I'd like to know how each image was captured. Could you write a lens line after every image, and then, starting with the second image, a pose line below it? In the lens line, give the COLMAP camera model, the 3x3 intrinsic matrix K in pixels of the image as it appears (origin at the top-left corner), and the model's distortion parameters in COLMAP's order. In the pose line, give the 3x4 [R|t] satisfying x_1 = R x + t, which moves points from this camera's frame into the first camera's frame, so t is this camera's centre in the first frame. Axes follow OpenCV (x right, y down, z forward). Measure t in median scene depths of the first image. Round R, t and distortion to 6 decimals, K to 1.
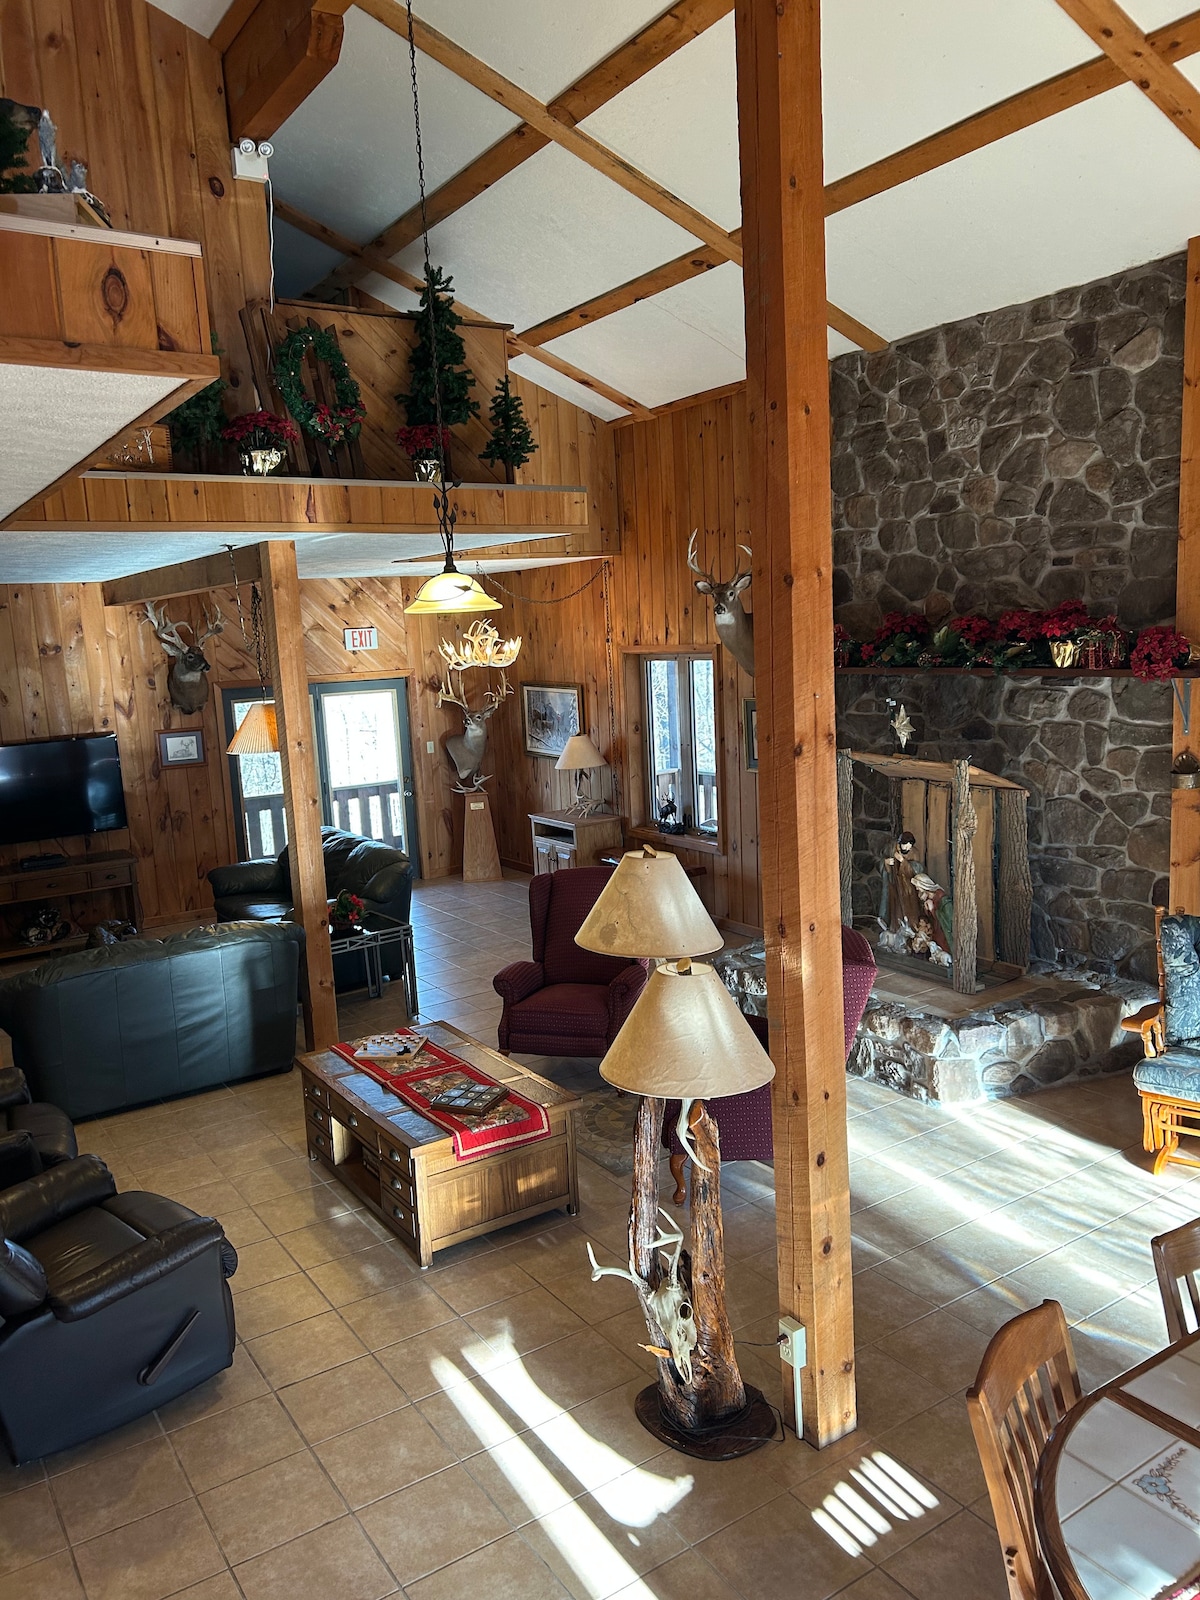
lens RADIAL K [[1211.1, 0, 600.0], [0, 1211.1, 800.0], [0, 0, 1]] dist [0.041291, -0.041653]
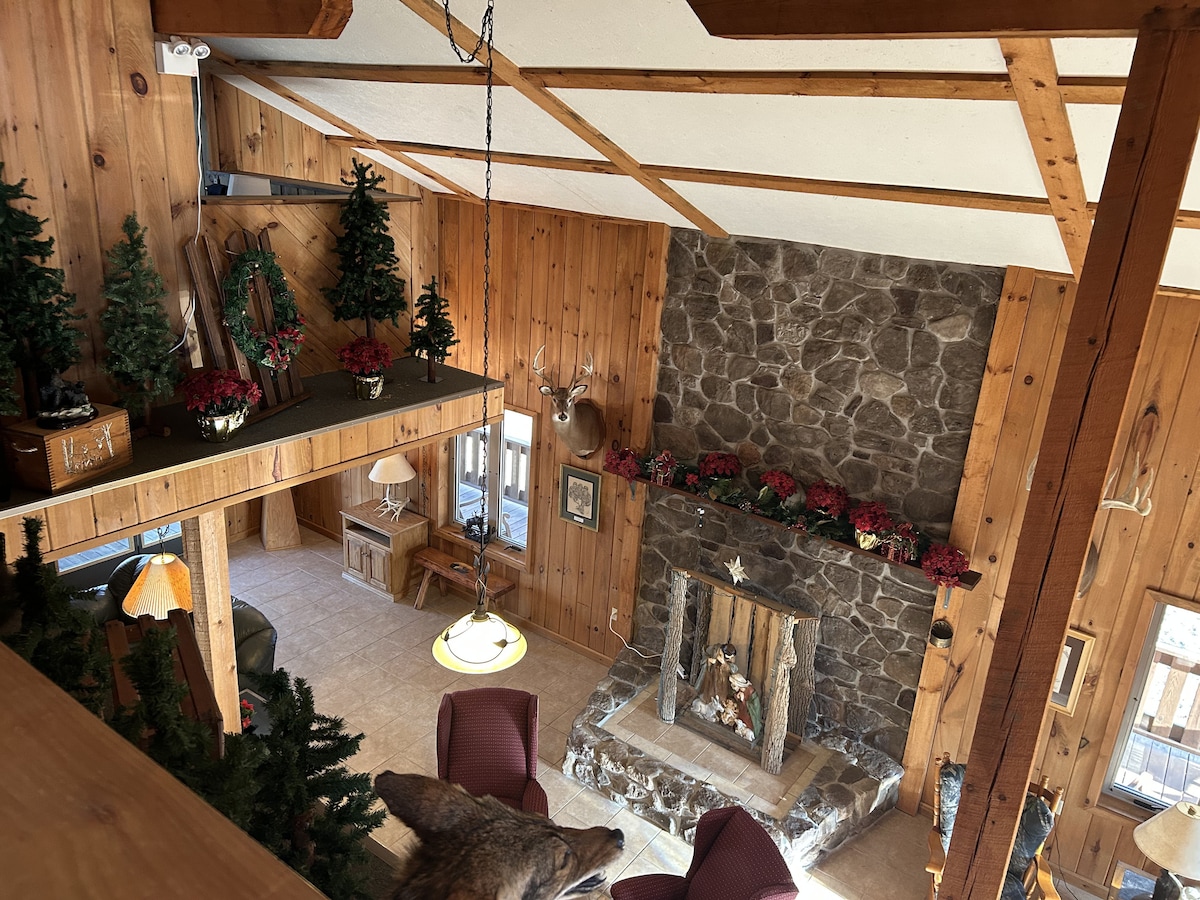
lens RADIAL K [[899.6, 0, 602.1], [0, 899.6, 442.5], [0, 0, 1]] dist [0.094436, -0.114412]
pose [[0.931204, -0.012366, 0.364289, -0.232192], [-0.057401, 0.981979, 0.180064, -0.362987], [-0.359951, -0.188587, 0.913712, 0.207463]]
